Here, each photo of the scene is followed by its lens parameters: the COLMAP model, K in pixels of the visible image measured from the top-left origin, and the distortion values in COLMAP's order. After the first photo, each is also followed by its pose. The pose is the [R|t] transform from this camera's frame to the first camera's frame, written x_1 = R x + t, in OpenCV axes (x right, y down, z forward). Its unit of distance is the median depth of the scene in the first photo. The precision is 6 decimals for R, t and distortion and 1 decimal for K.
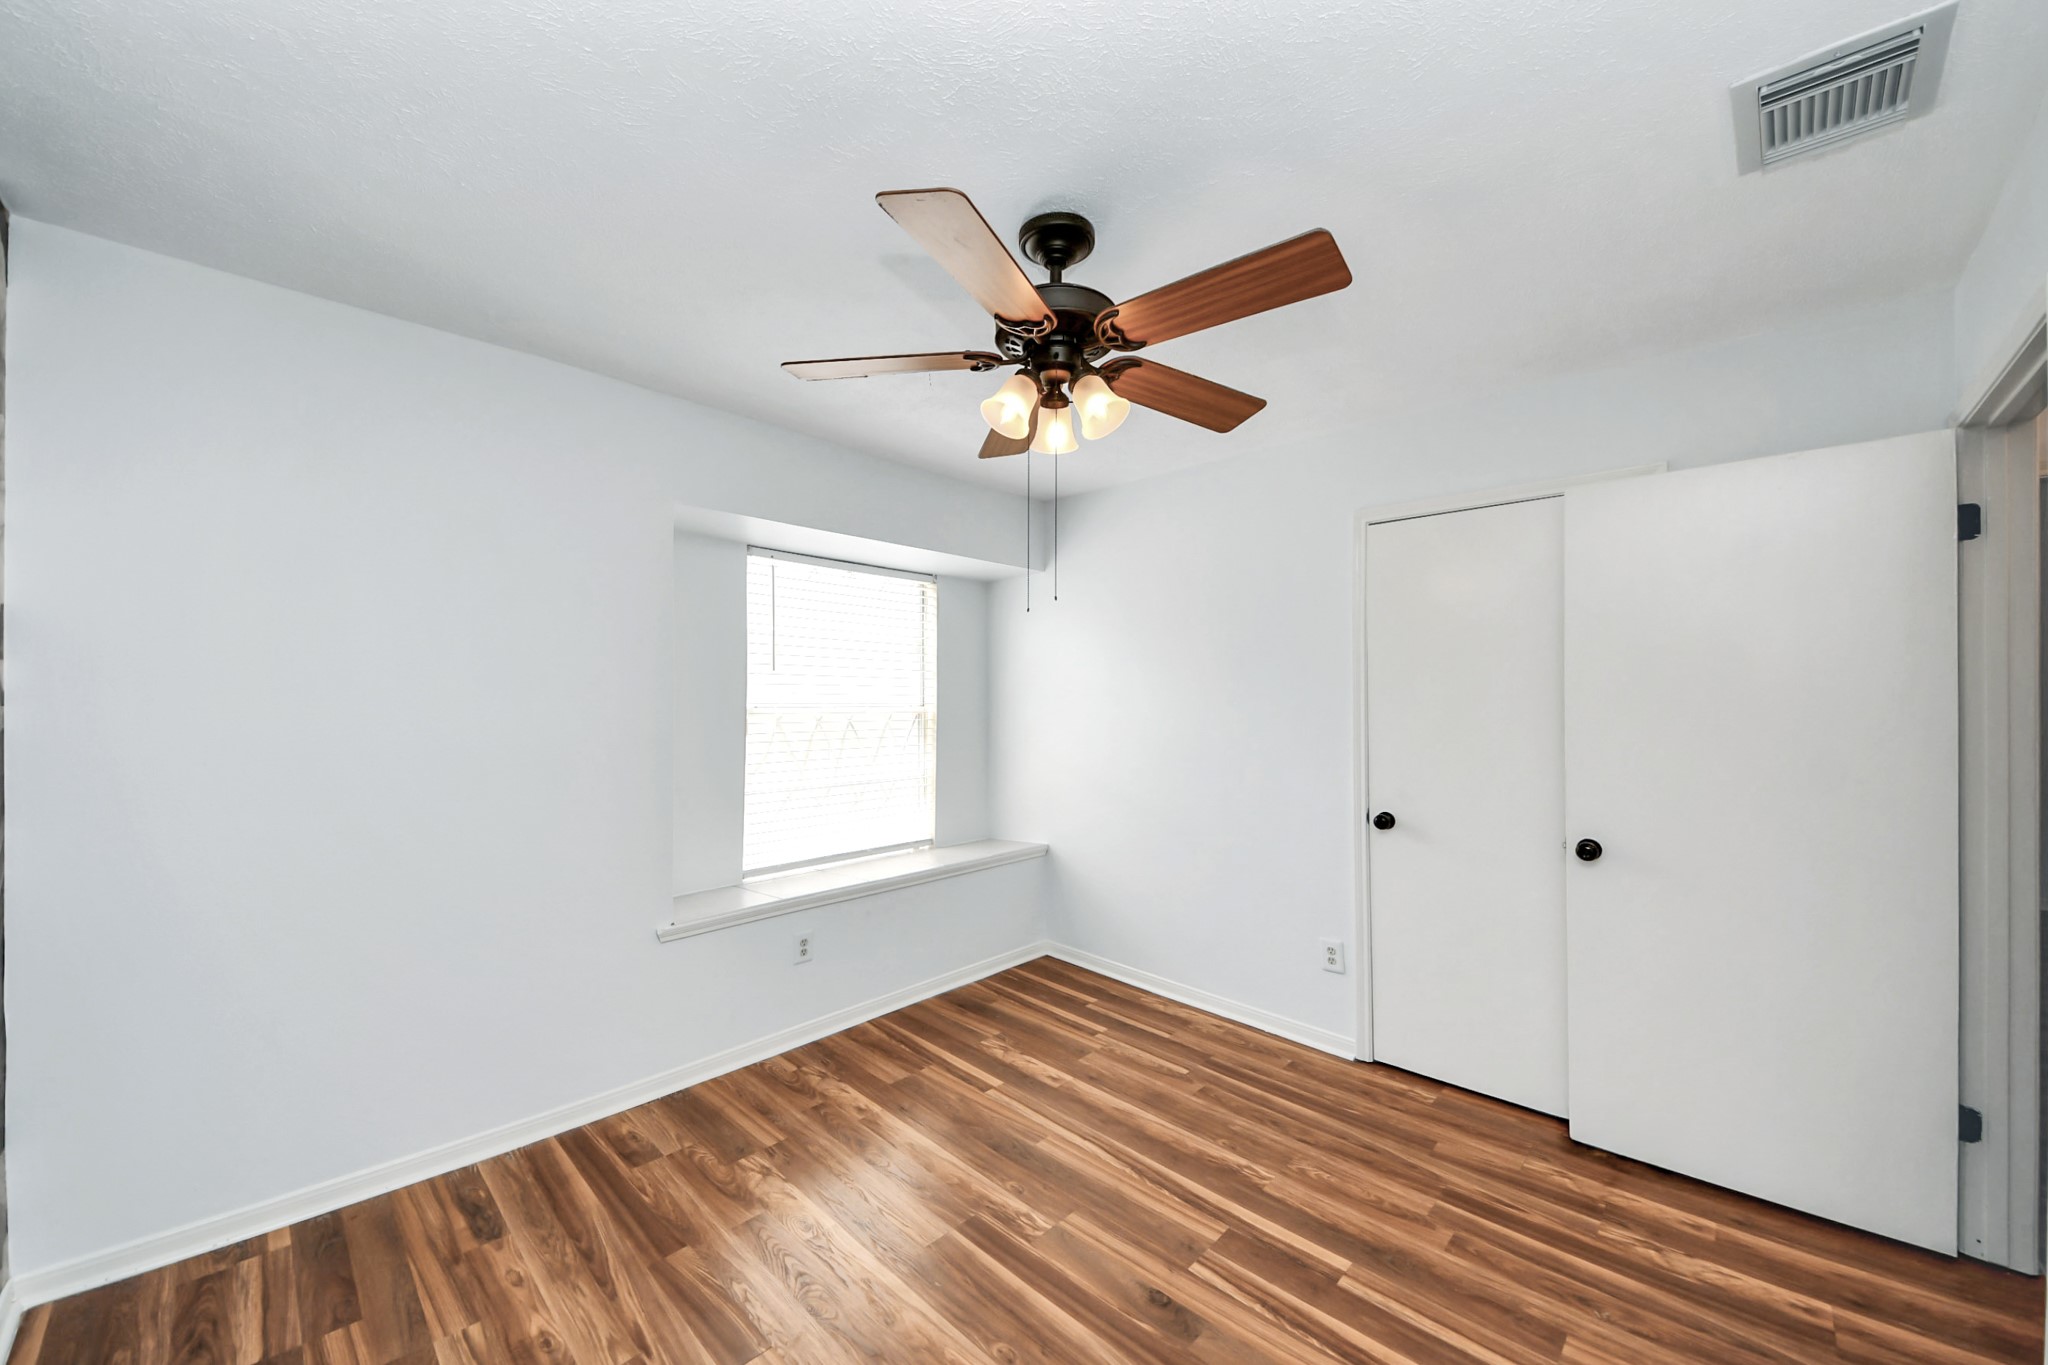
lens RADIAL K [[744.7, 0, 1020.2], [0, 744.7, 695.1], [0, 0, 1]] dist [0.046065, -0.024649]
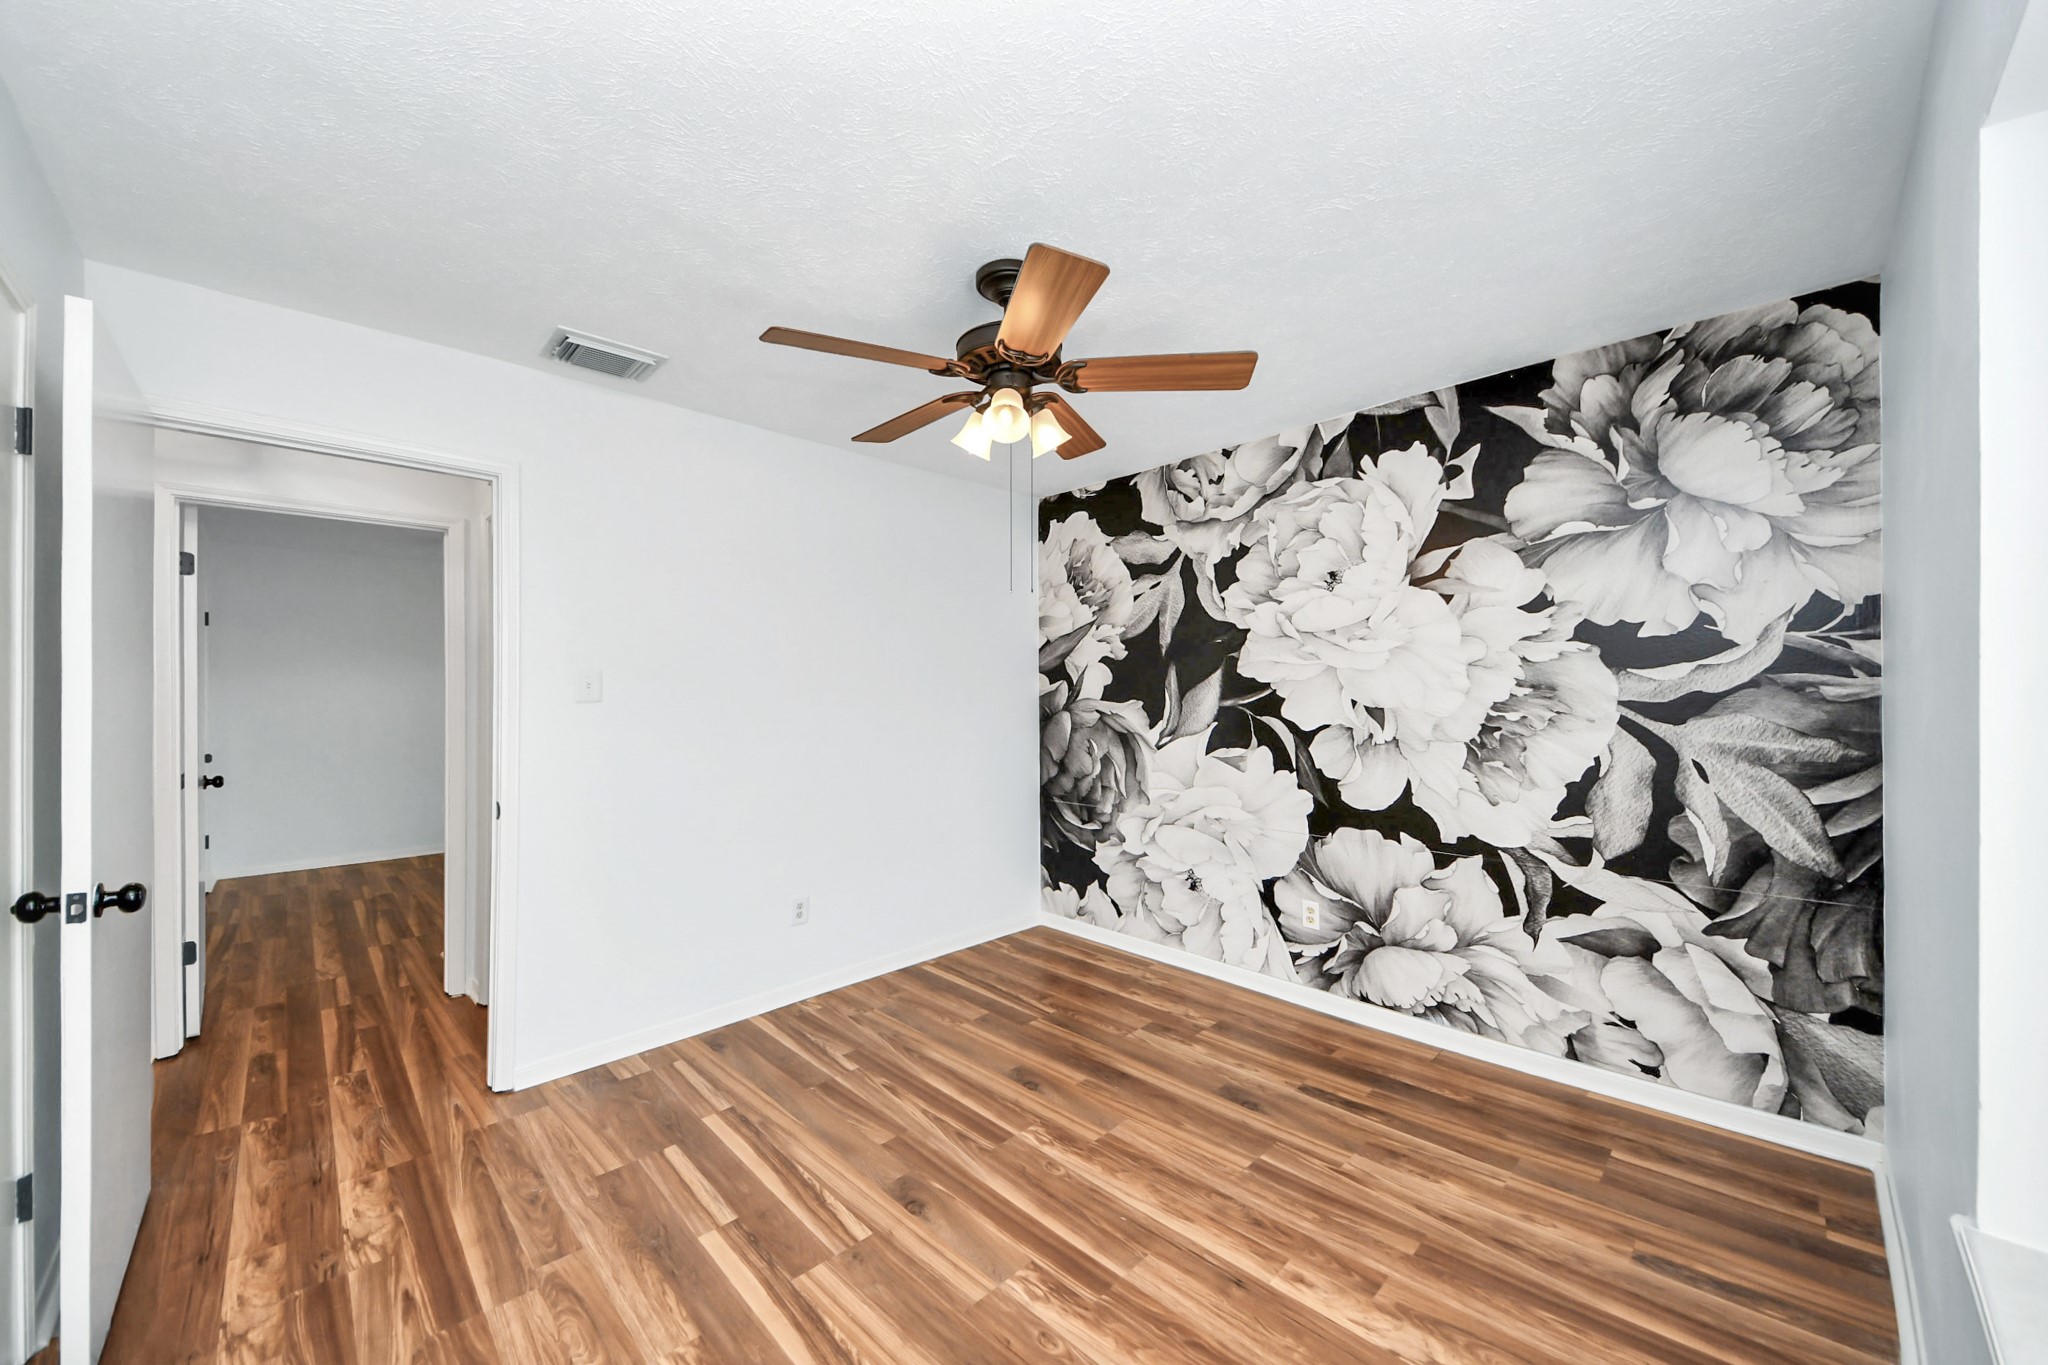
lens RADIAL K [[744.7, 0, 1020.2], [0, 744.7, 695.1], [0, 0, 1]] dist [0.046065, -0.024649]
pose [[-0.999589, -0.000999, 0.028659, 0.002317], [-0.001665, 0.999729, -0.023226, 0.078835], [-0.028628, -0.023264, -0.999319, 1.910824]]
